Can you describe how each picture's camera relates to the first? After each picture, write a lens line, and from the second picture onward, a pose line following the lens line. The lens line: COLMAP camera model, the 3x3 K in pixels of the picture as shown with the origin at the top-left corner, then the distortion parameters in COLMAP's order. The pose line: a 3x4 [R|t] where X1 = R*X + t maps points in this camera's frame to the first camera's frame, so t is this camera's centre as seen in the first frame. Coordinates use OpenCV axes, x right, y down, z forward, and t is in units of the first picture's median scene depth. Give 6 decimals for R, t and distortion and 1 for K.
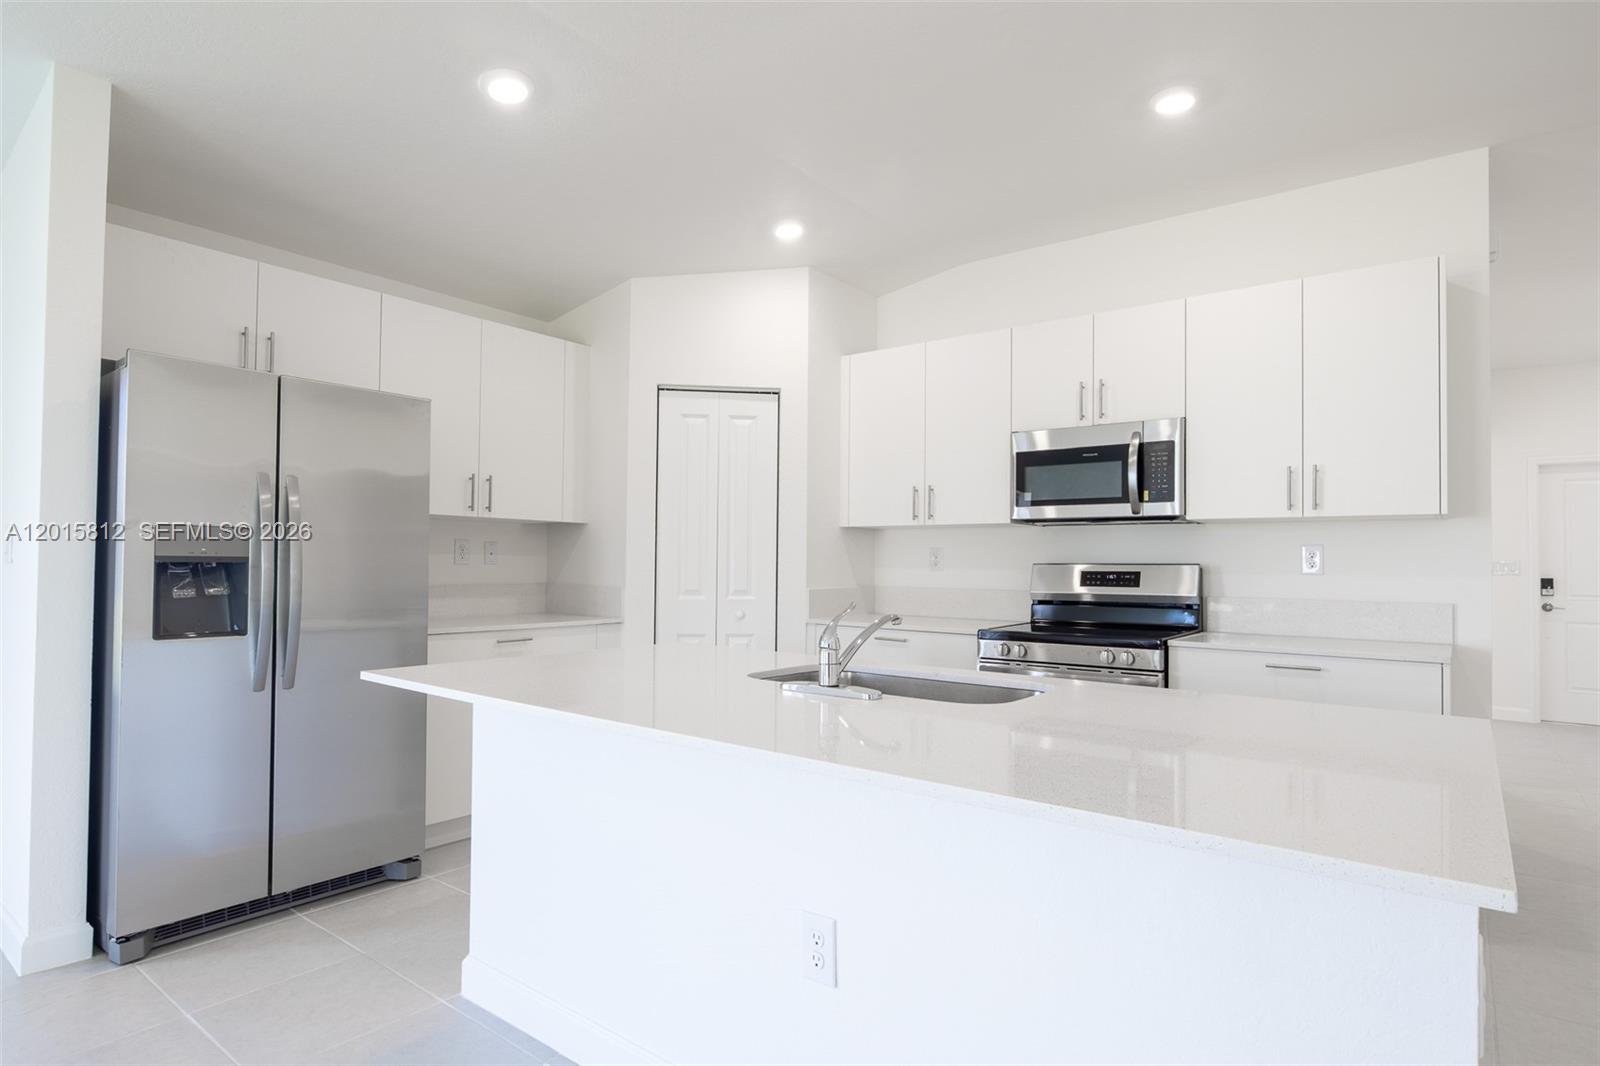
lens RADIAL K [[856.8, 0, 808.9], [0, 856.8, 543.5], [0, 0, 1]] dist [-0.000492, -0.001980]
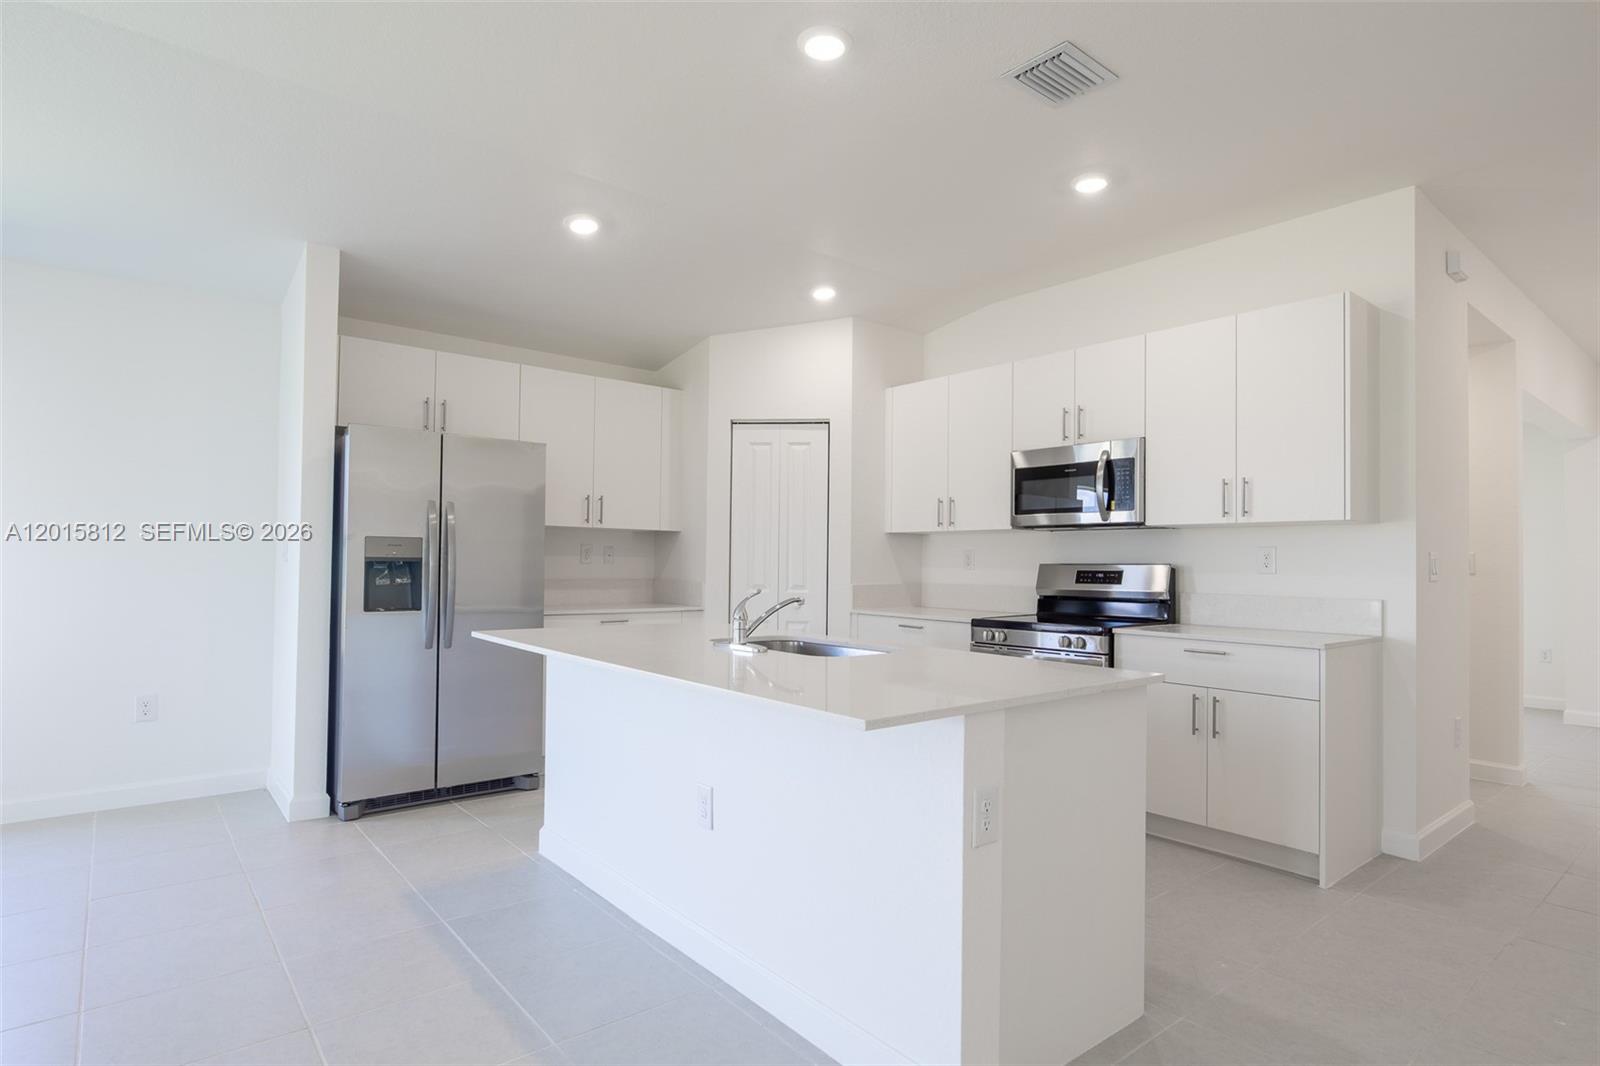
lens RADIAL K [[846.7, 0, 803.8], [0, 846.7, 544.7], [0, 0, 1]] dist [-0.000896, -0.001113]
pose [[0.974713, -0.003391, -0.223434, 0.229943], [0.003110, 0.999994, -0.001610, -0.001659], [0.223438, 0.000875, 0.974718, -0.203063]]
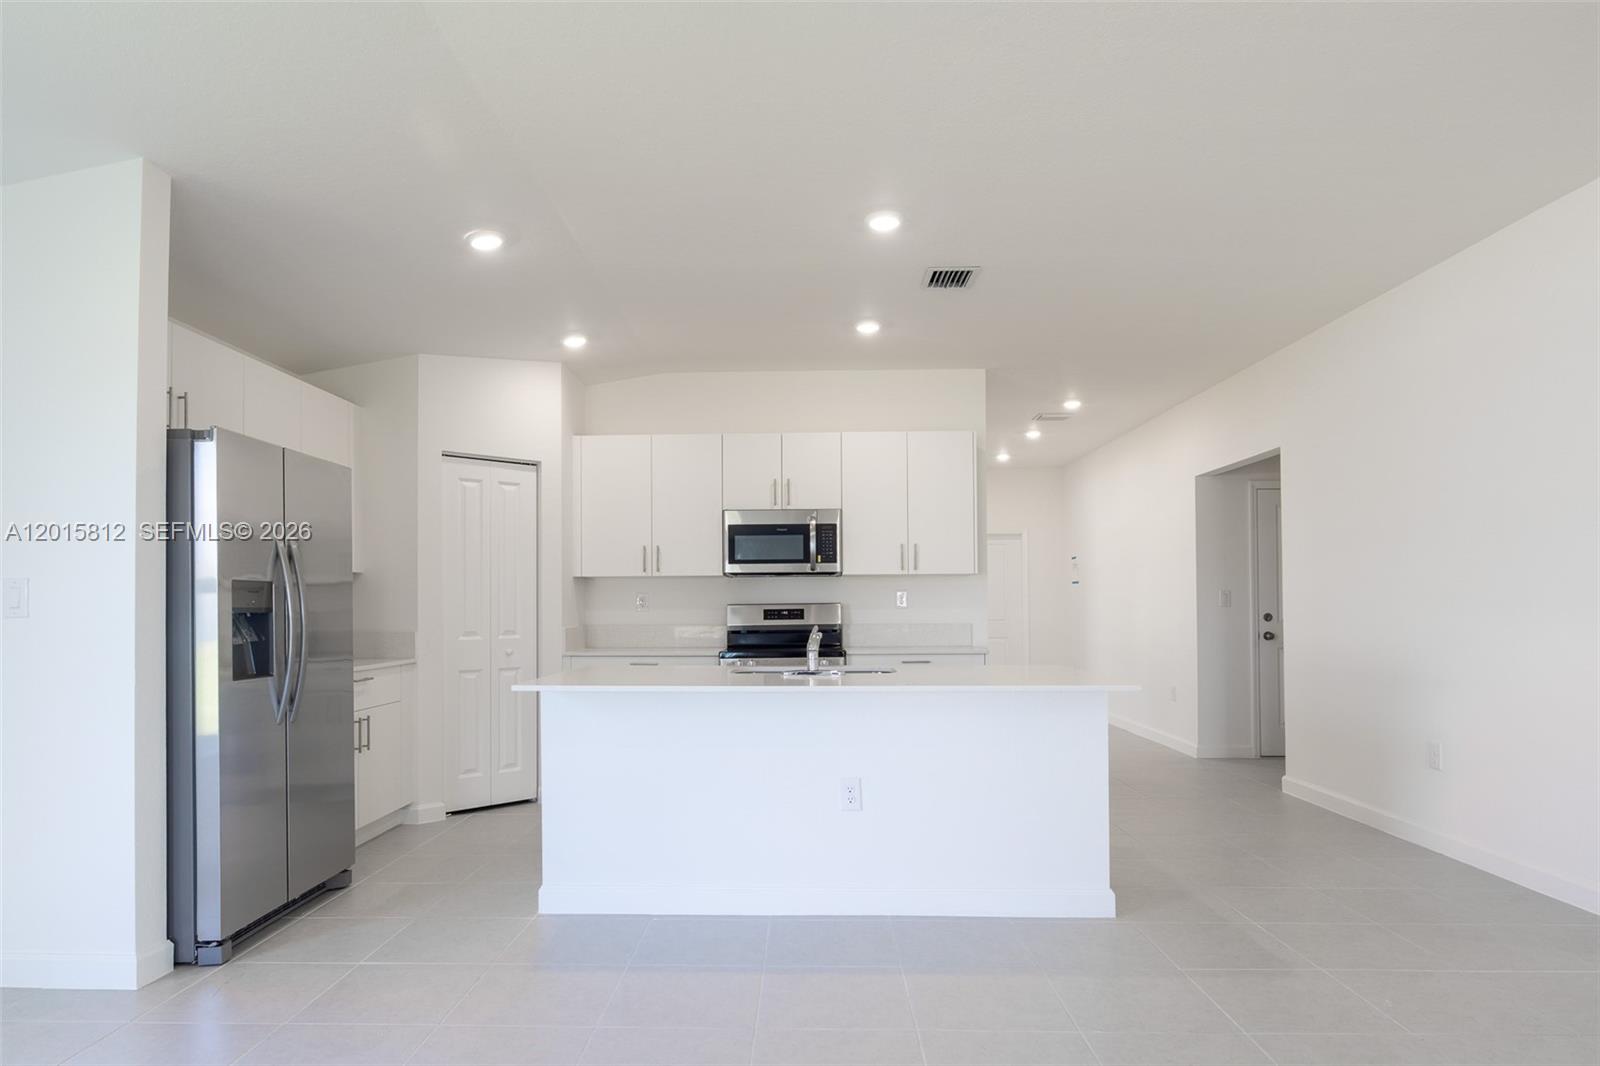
lens RADIAL K [[930.2, 0, 779.8], [0, 930.2, 593.2], [0, 0, 1]] dist [-0.000438, -0.000422]
pose [[0.813406, -0.007035, 0.581654, -0.601089], [0.001025, 0.999943, 0.010662, -0.011790], [-0.581695, -0.008076, 0.813367, -0.296128]]
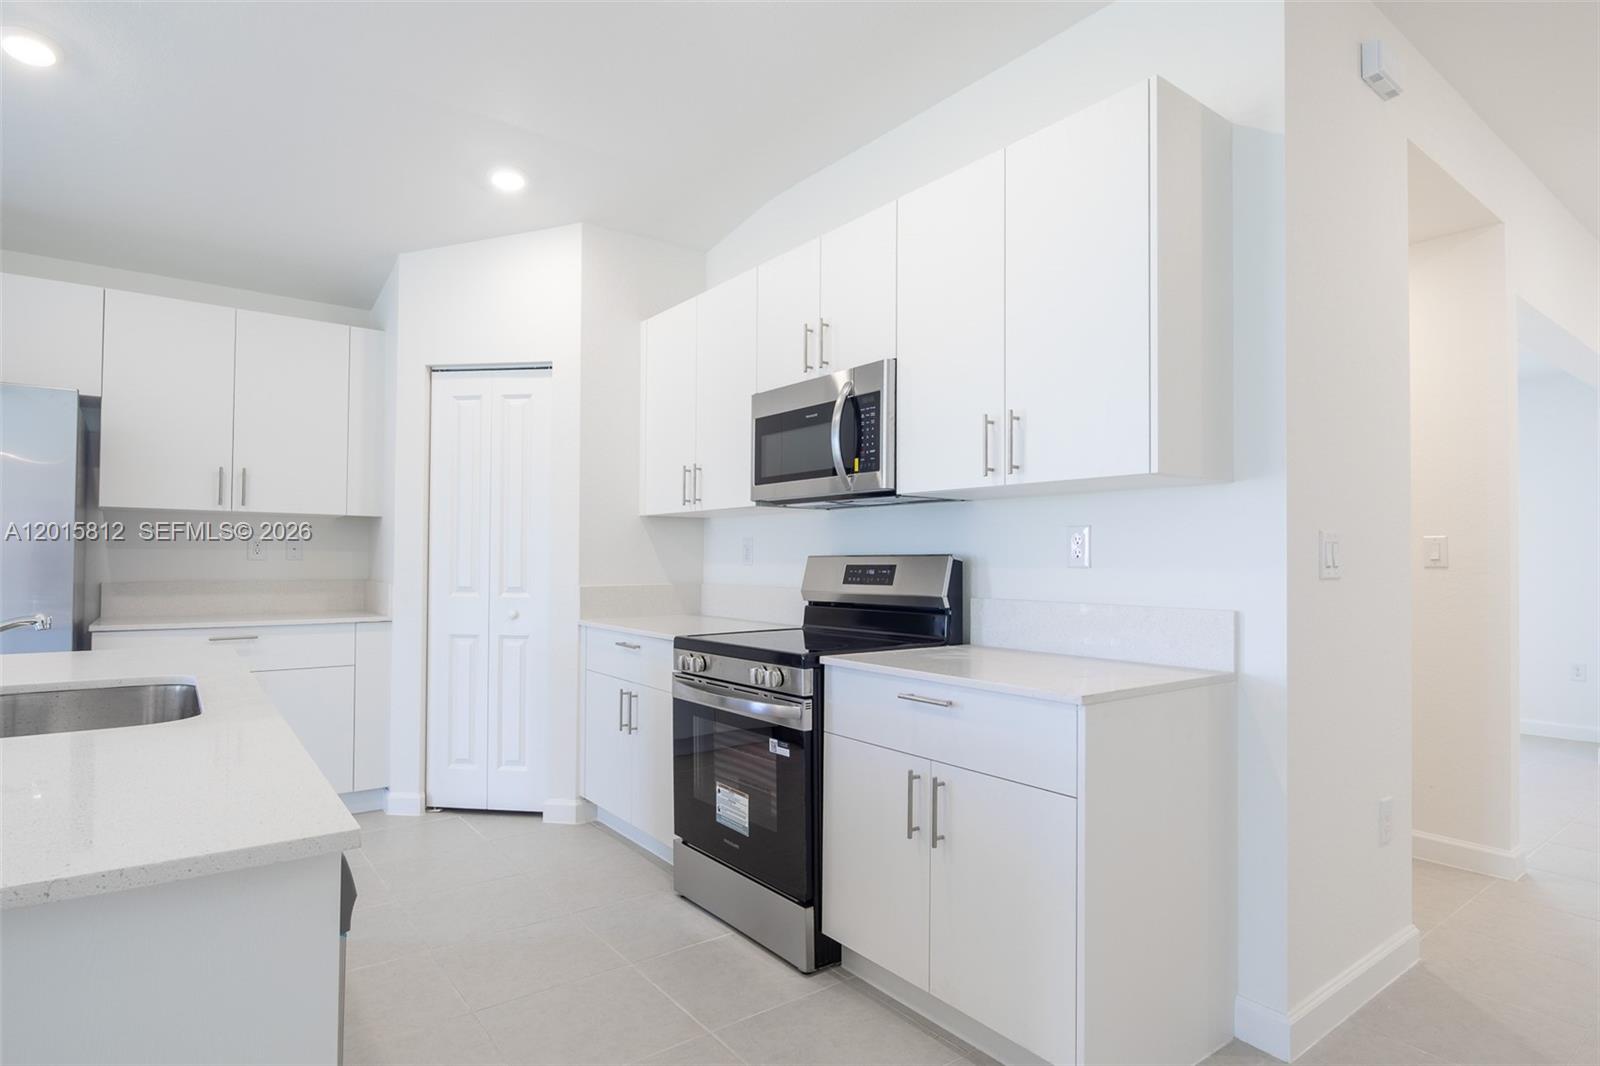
lens RADIAL K [[853.5, 0, 798.9], [0, 853.5, 545.0], [0, 0, 1]] dist [-0.002219, 0.000193]
pose [[0.964700, -0.008970, -0.263199, 0.518213], [0.009820, 0.999950, 0.001912, 0.012837], [0.263169, -0.004429, 0.964740, 0.240597]]
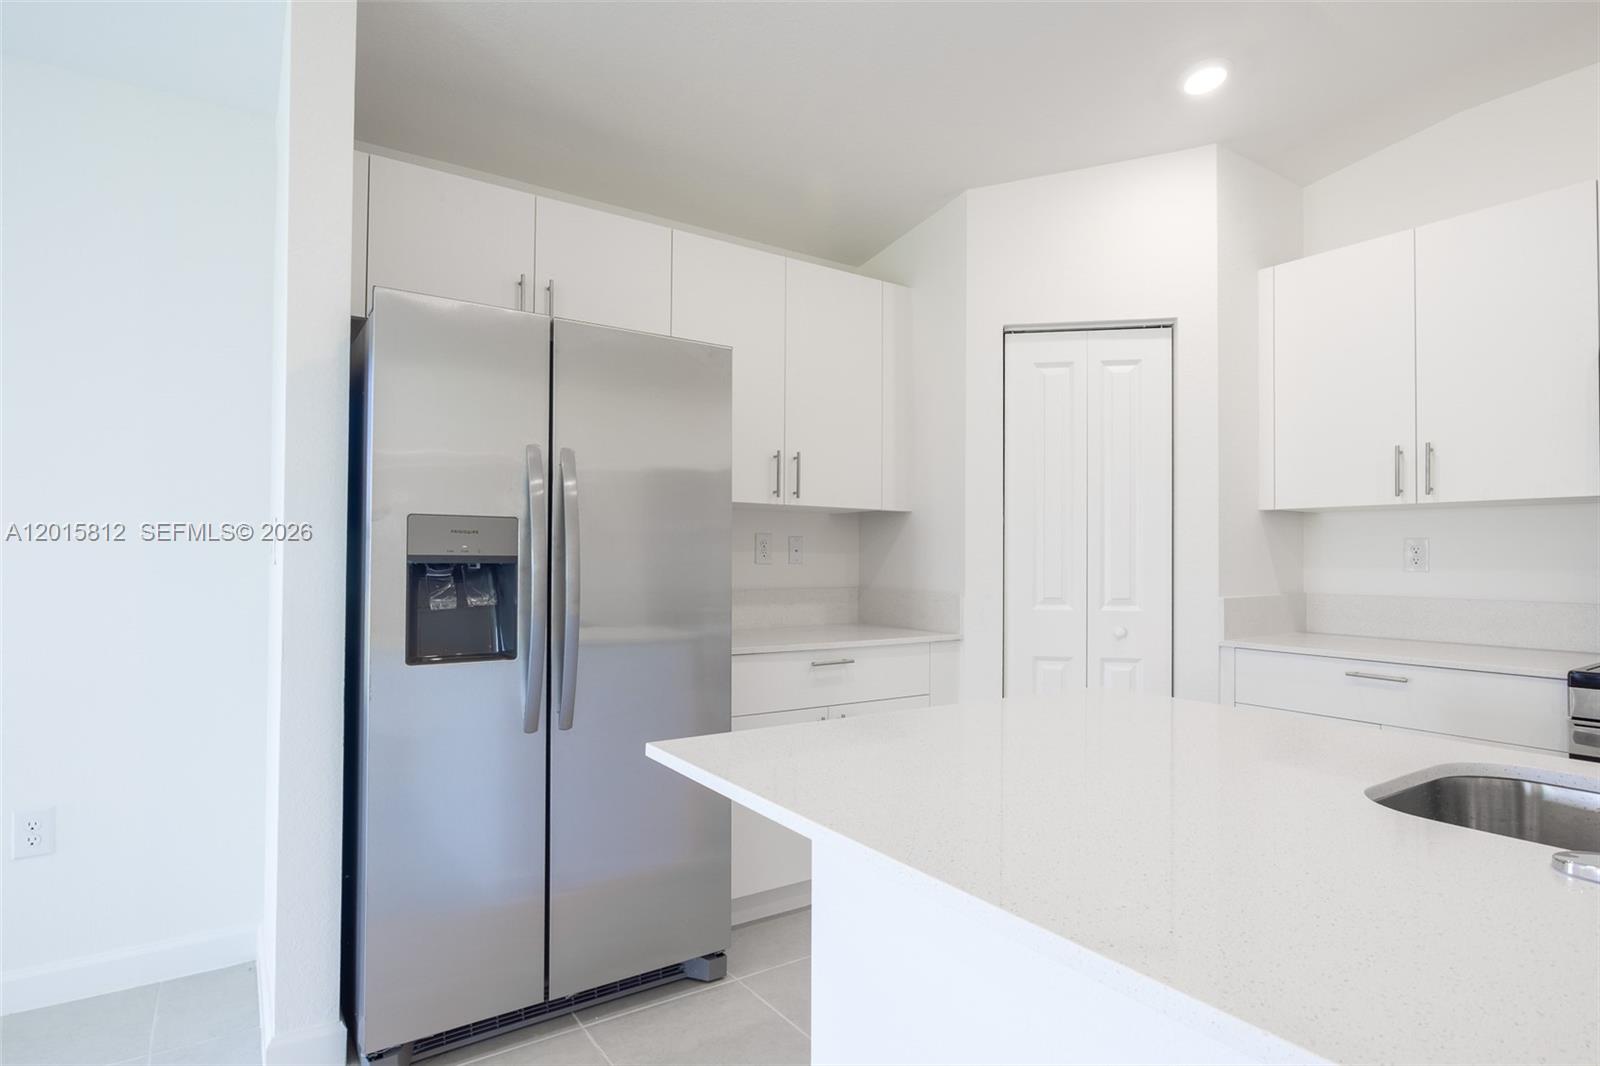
lens RADIAL K [[856.8, 0, 808.9], [0, 856.8, 543.5], [0, 0, 1]] dist [-0.000492, -0.001980]
pose [[0.952660, -0.008981, -0.303906, -0.127430], [0.009894, 0.999950, 0.001465, 0.004336], [0.303878, -0.004402, 0.952701, 0.256487]]
